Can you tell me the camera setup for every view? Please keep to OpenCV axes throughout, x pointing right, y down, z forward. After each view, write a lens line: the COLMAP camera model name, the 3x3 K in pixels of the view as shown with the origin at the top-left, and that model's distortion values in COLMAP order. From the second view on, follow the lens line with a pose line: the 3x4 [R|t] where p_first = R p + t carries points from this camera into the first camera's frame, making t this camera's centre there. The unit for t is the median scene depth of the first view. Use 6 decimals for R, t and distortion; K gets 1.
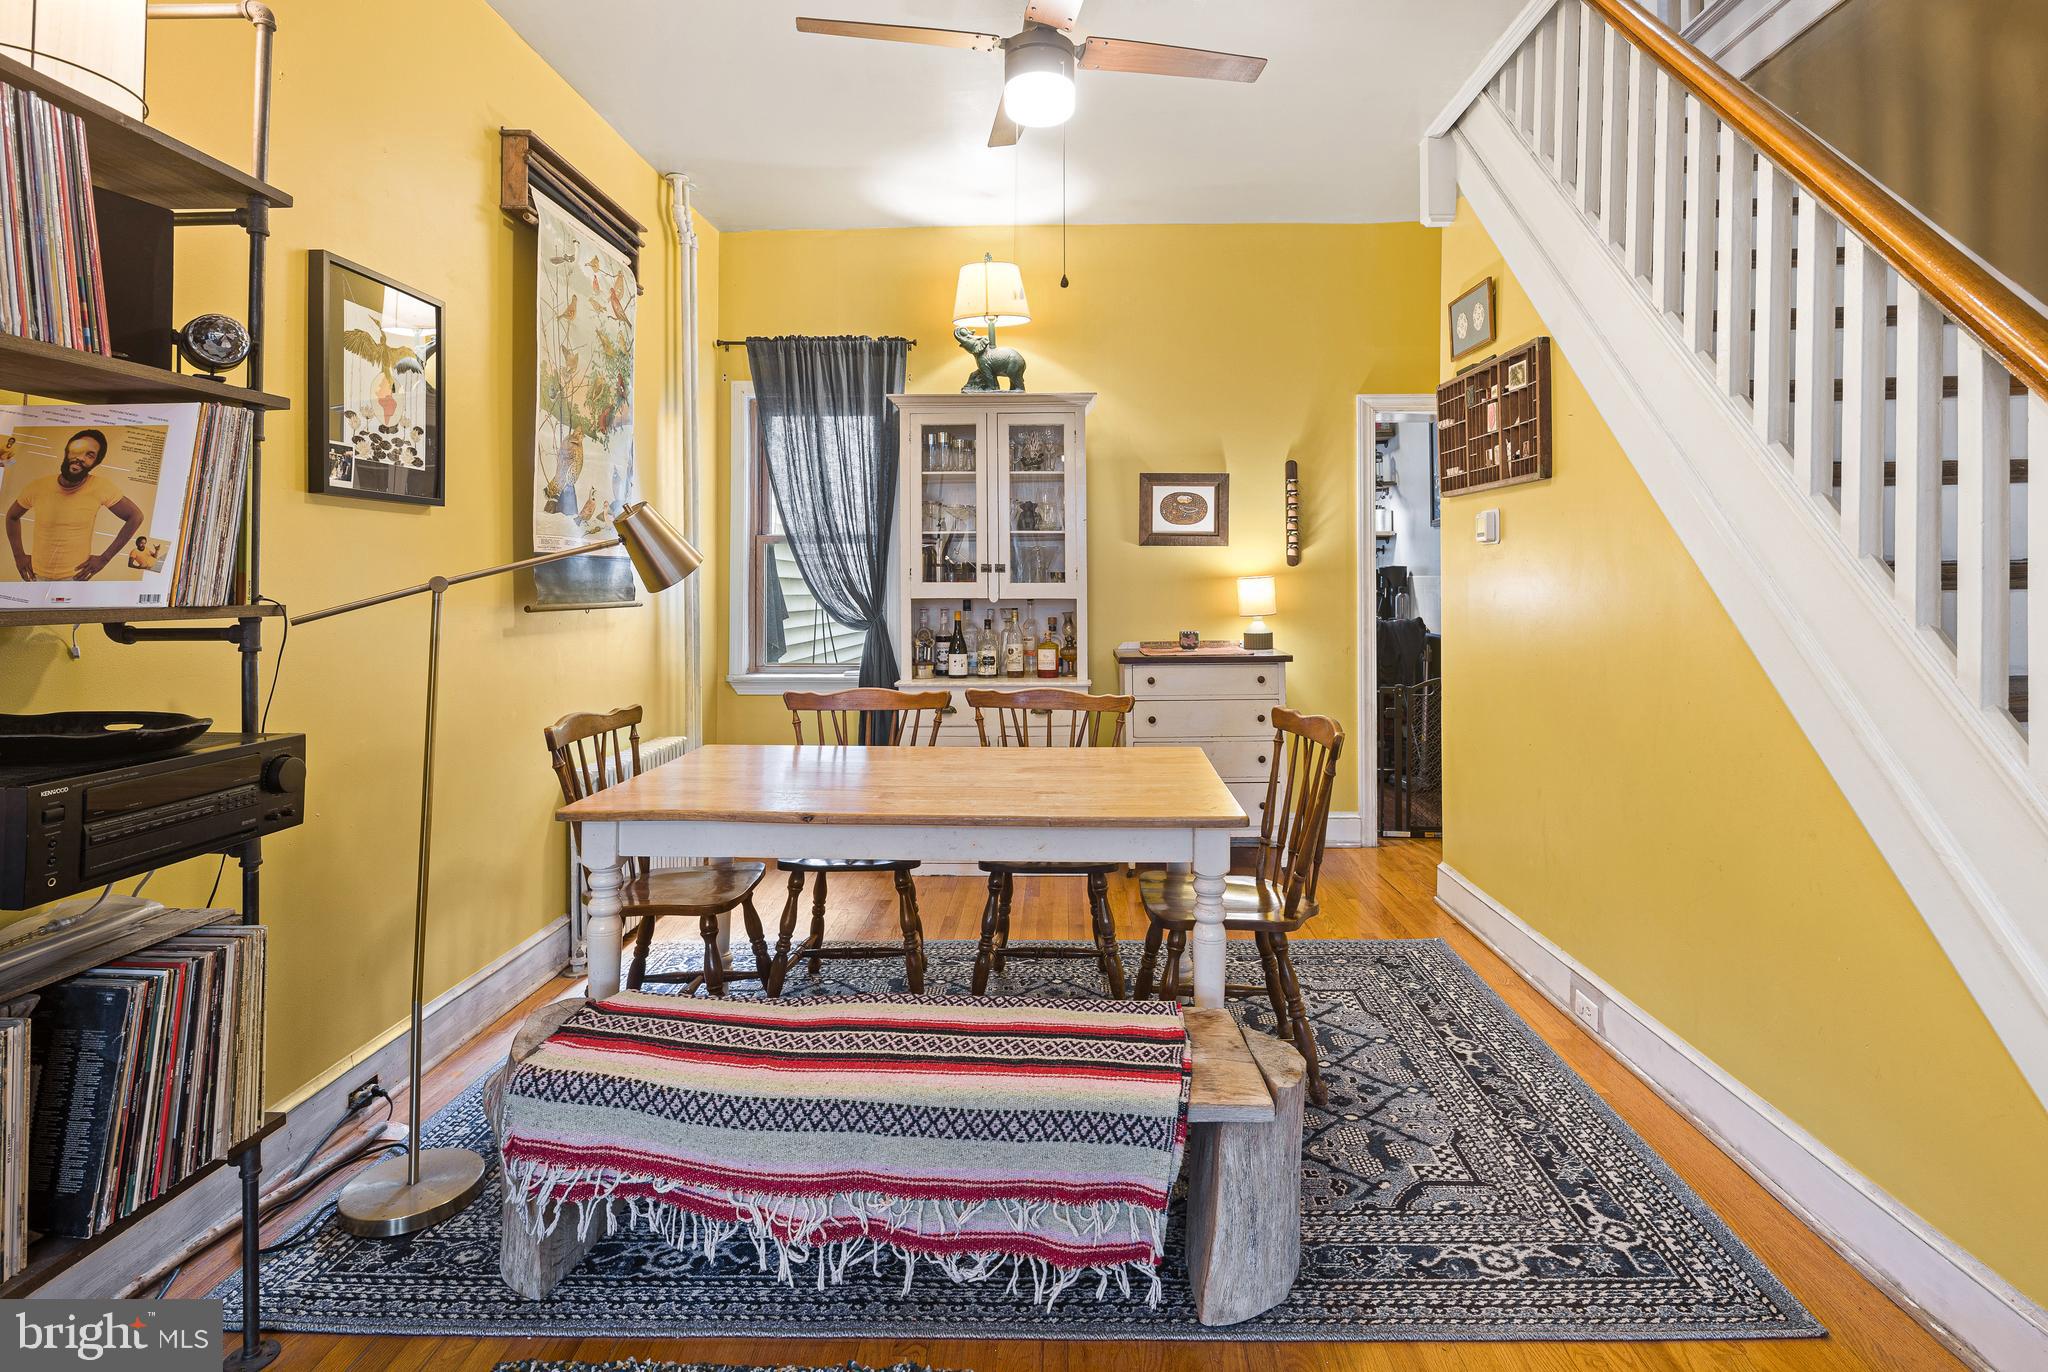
lens RADIAL K [[992.2, 0, 1026.6], [0, 992.2, 604.5], [0, 0, 1]] dist [0.005421, -0.004318]
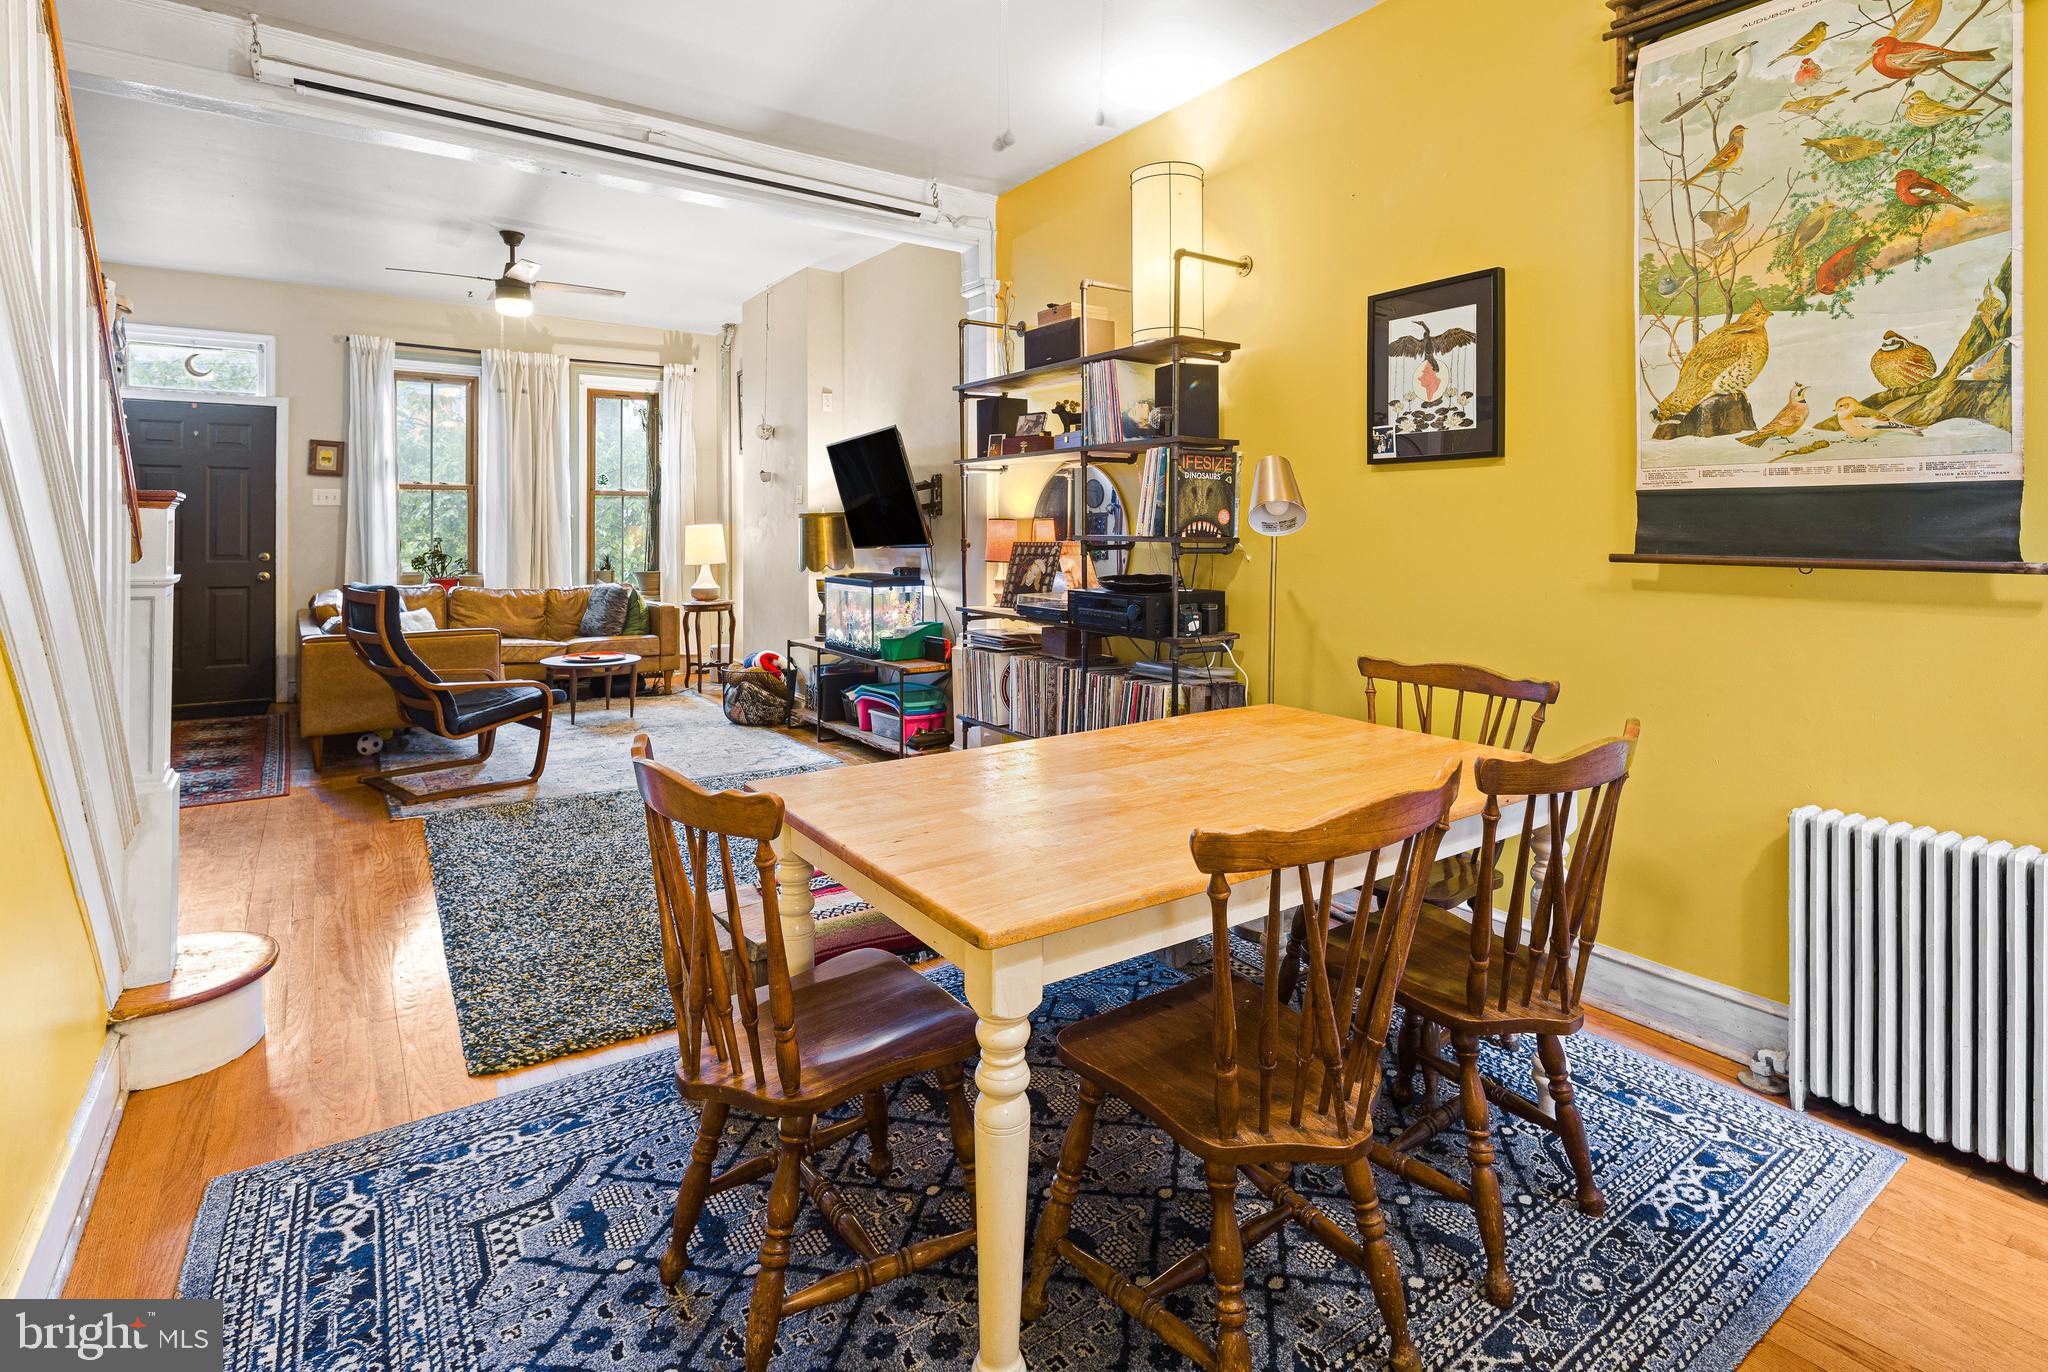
lens RADIAL K [[992.2, 0, 1026.3], [0, 992.2, 524.3], [0, 0, 1]] dist [0.005421, -0.004318]
pose [[-0.789898, -0.003972, -0.613226, 0.391095], [-0.017200, 0.999729, 0.015680, -0.026643], [0.612997, 0.022933, -0.789752, 1.253947]]
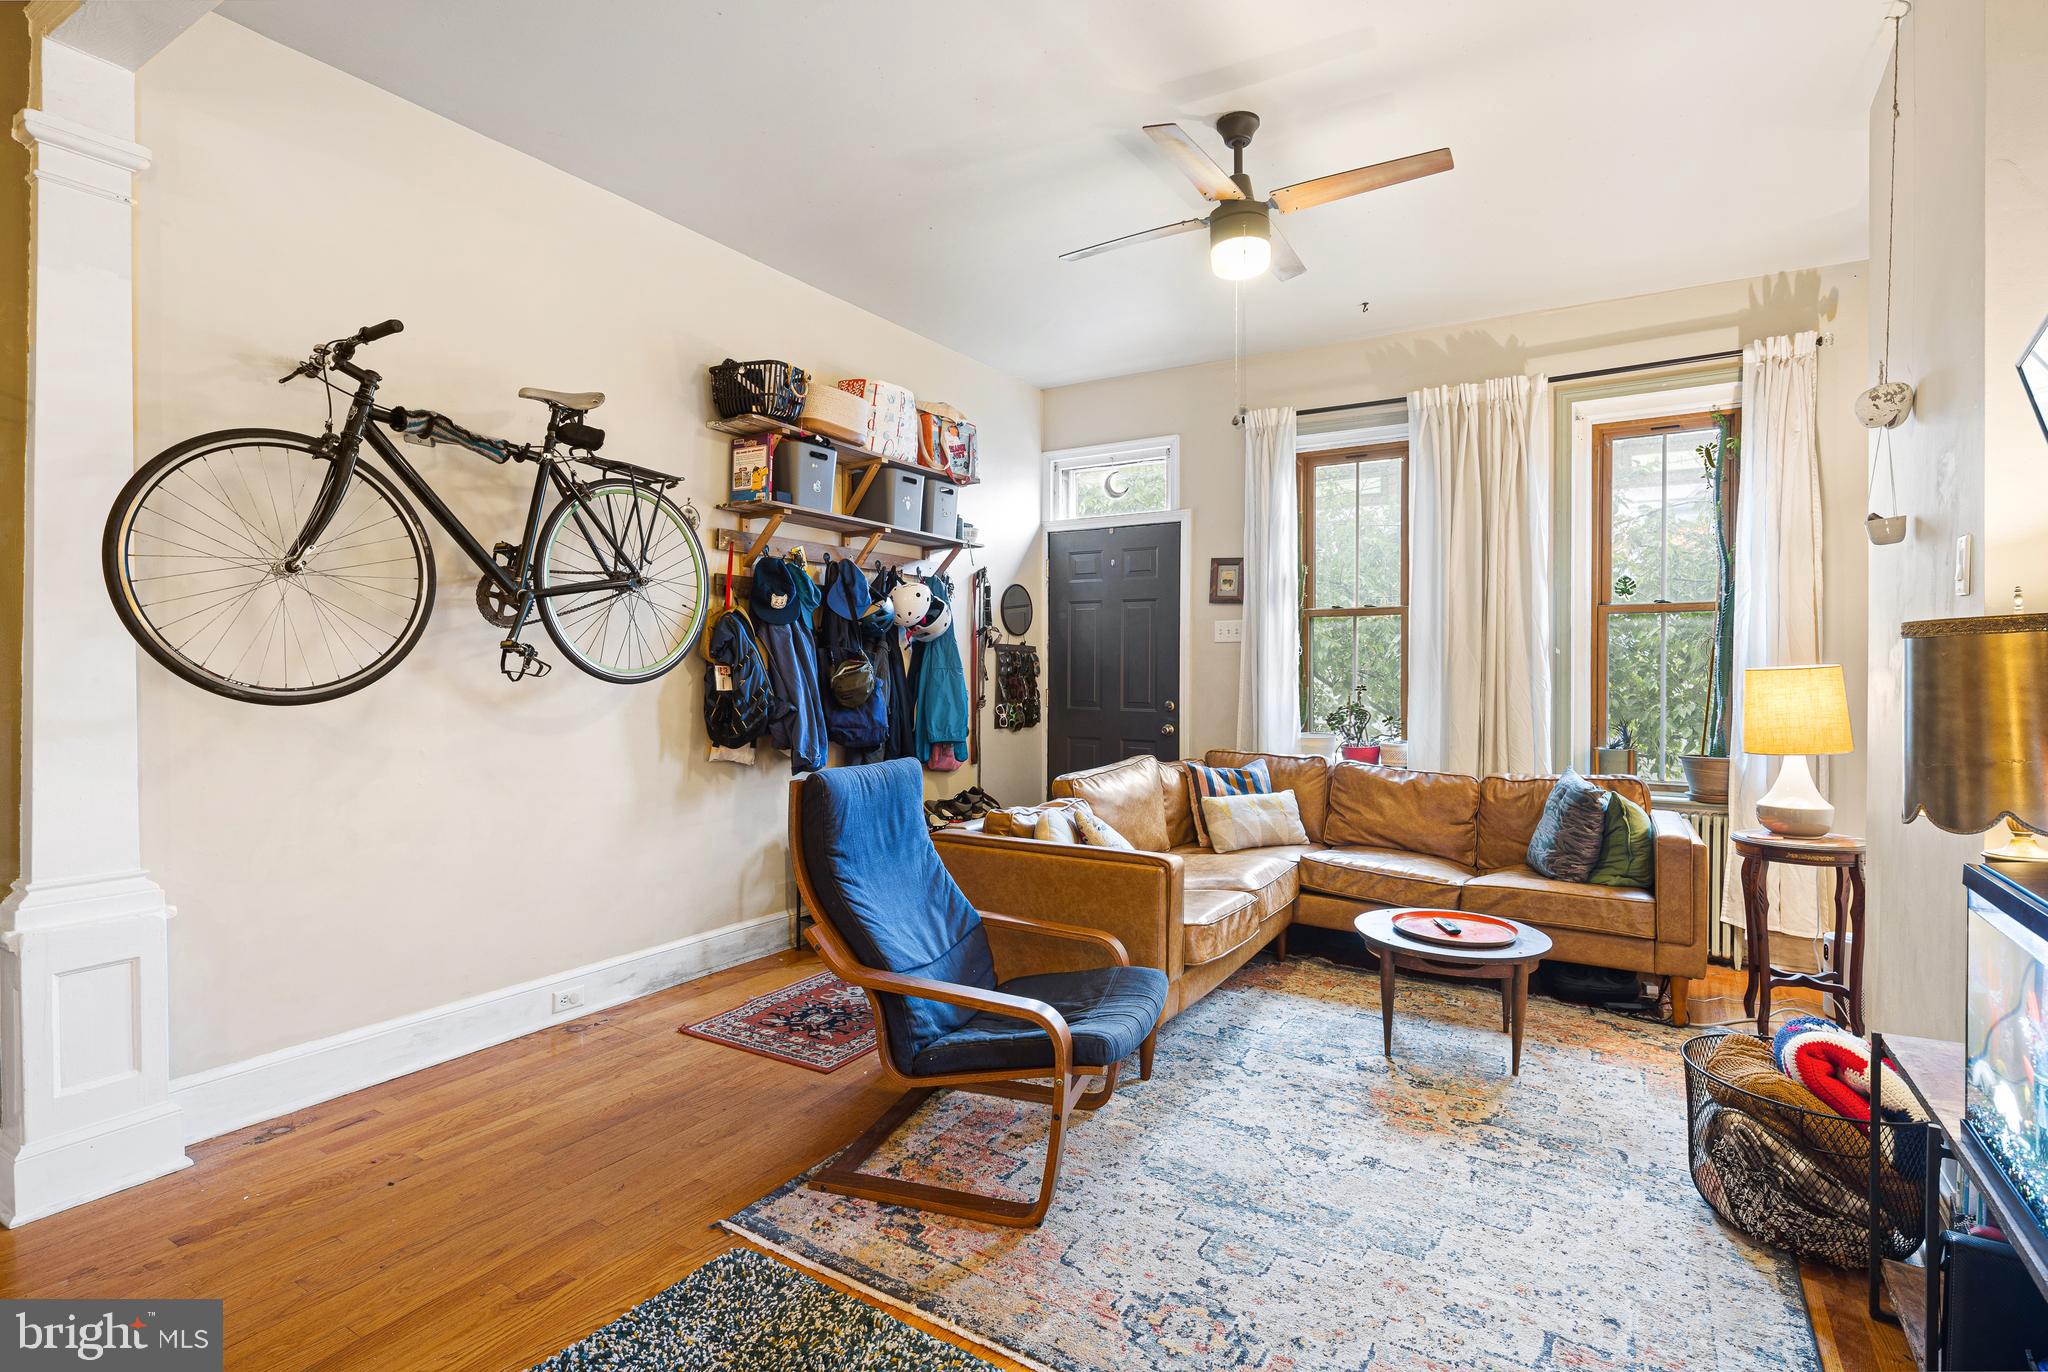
lens RADIAL K [[992.2, 0, 1040.2], [0, 992.2, 678.1], [0, 0, 1]] dist [0.005421, -0.004318]
pose [[-0.874580, -0.008516, 0.484807, -0.265973], [0.007669, 0.999478, 0.031393, -0.001235], [-0.484821, 0.031174, -0.874057, 0.230727]]
